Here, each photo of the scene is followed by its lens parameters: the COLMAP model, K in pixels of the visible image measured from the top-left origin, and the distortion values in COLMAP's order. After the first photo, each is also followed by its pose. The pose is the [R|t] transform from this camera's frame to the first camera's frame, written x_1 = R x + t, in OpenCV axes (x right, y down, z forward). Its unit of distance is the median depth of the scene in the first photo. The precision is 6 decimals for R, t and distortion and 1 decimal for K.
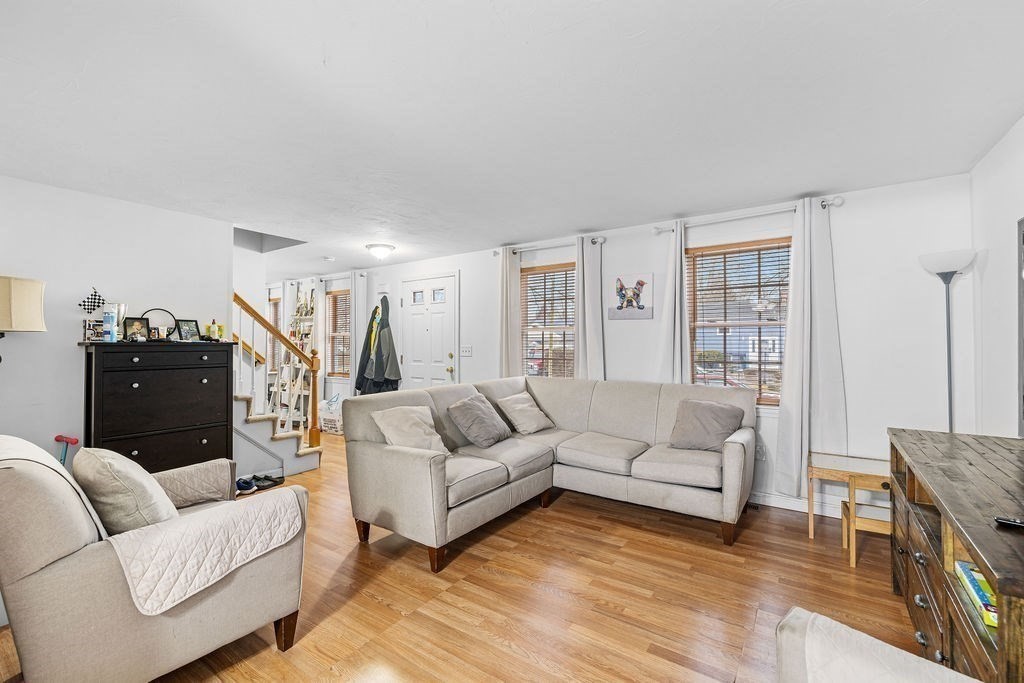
lens RADIAL K [[435.6, 0, 509.4], [0, 435.6, 340.1], [0, 0, 1]] dist [-0.001239, -0.000531]
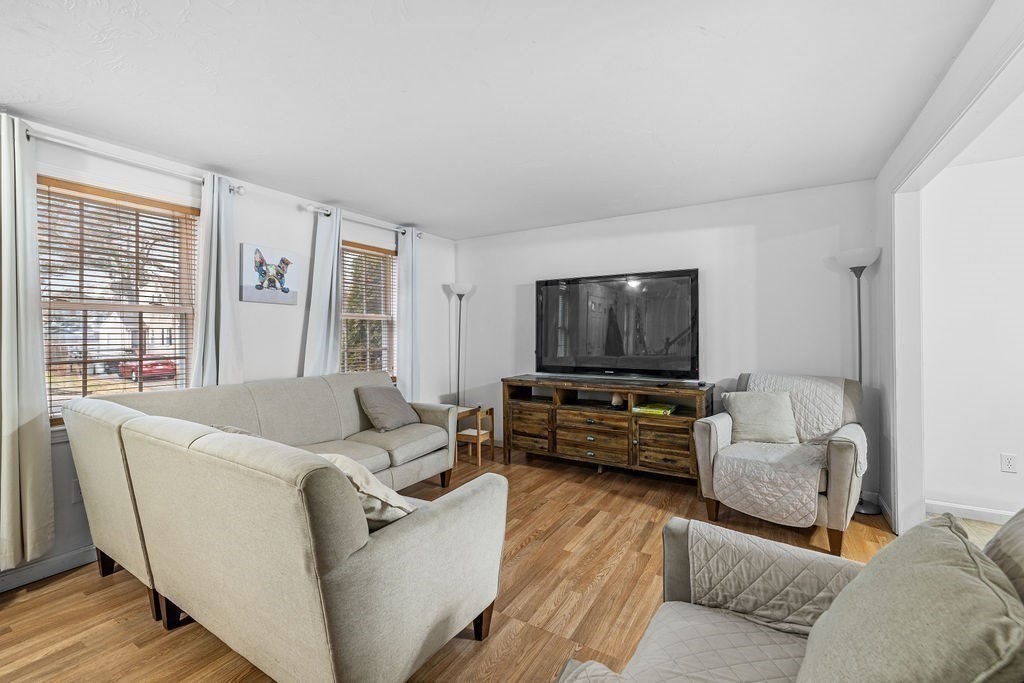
lens RADIAL K [[435.6, 0, 506.6], [0, 435.6, 331.8], [0, 0, 1]] dist [-0.001239, -0.000531]
pose [[-0.051565, 0.005203, 0.998656, -0.559214], [-0.006031, 0.999967, -0.005521, 0.007326], [-0.998651, -0.006307, -0.051532, 0.609297]]
